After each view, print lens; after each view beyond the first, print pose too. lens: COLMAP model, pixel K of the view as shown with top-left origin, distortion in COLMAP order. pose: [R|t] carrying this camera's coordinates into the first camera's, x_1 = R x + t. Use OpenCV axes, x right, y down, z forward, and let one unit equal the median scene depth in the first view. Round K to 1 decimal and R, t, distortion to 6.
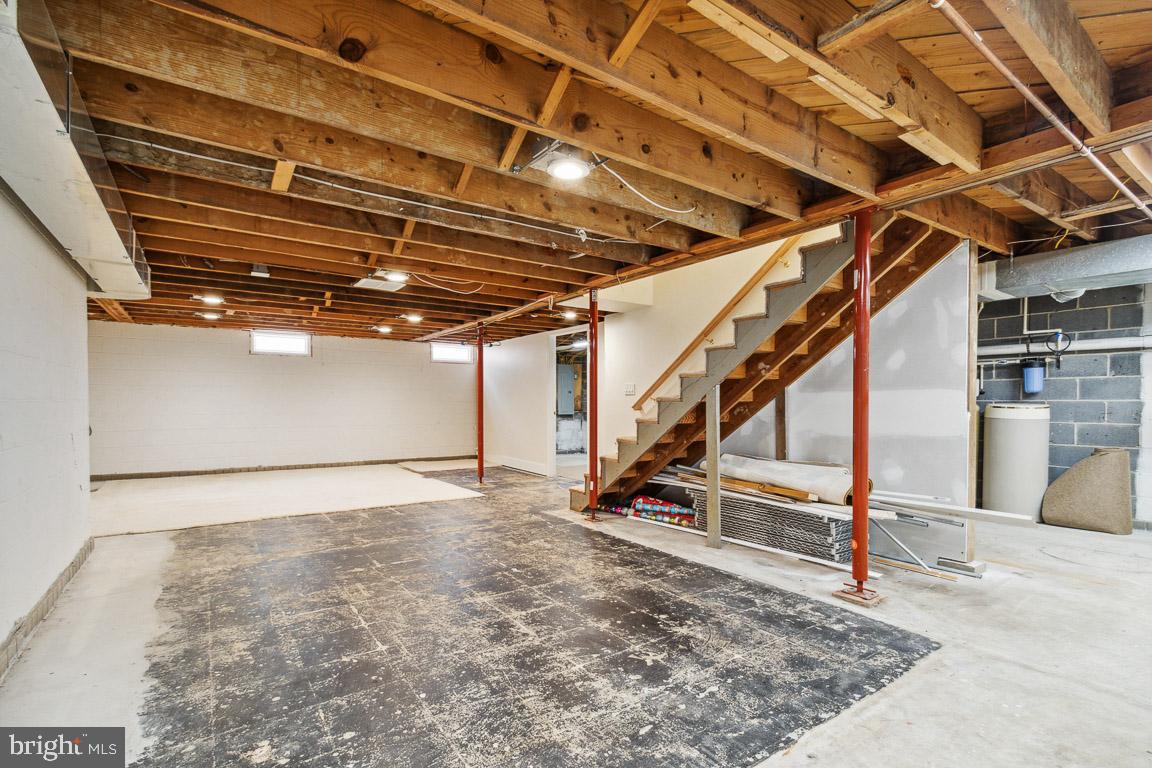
lens RADIAL K [[529.6, 0, 572.2], [0, 529.6, 393.2], [0, 0, 1]] dist [0.004349, -0.001670]
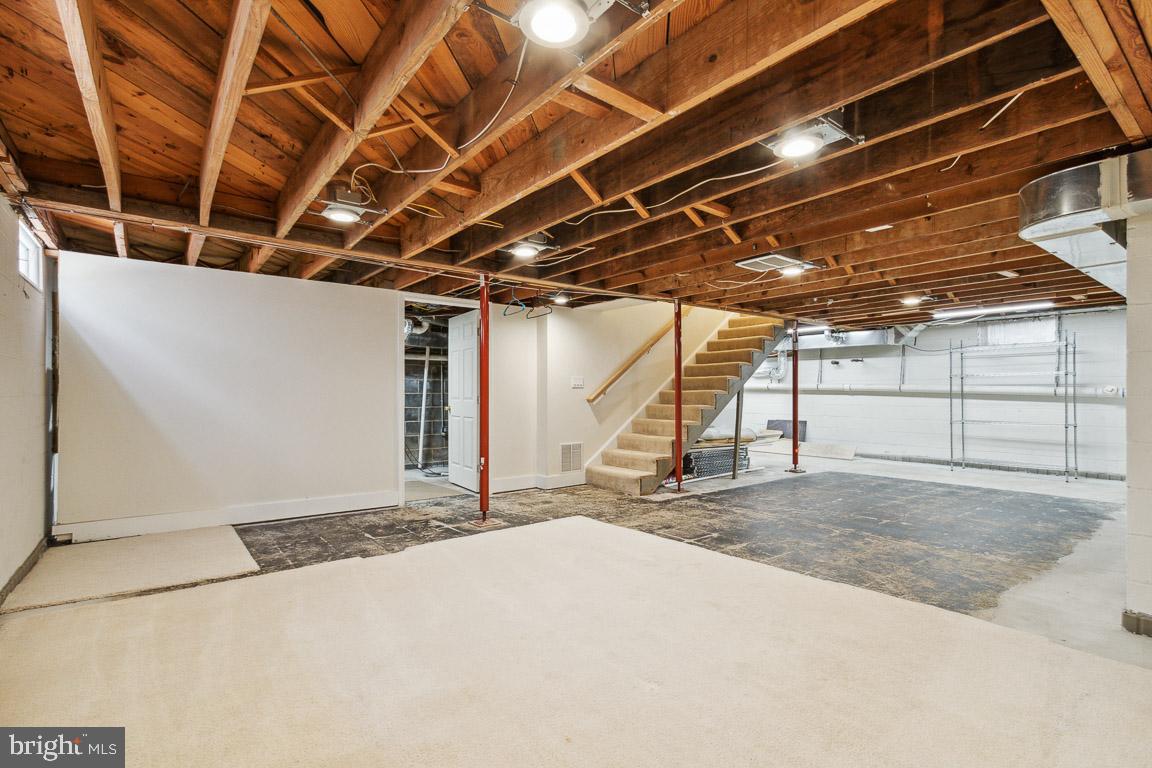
lens RADIAL K [[529.6, 0, 570.3], [0, 529.6, 392.7], [0, 0, 1]] dist [0.004349, -0.001670]
pose [[-0.039076, 0.015587, 0.999115, -1.445650], [-0.018752, 0.999691, -0.016329, 0.037440], [-0.999060, -0.019373, -0.038771, 1.615291]]
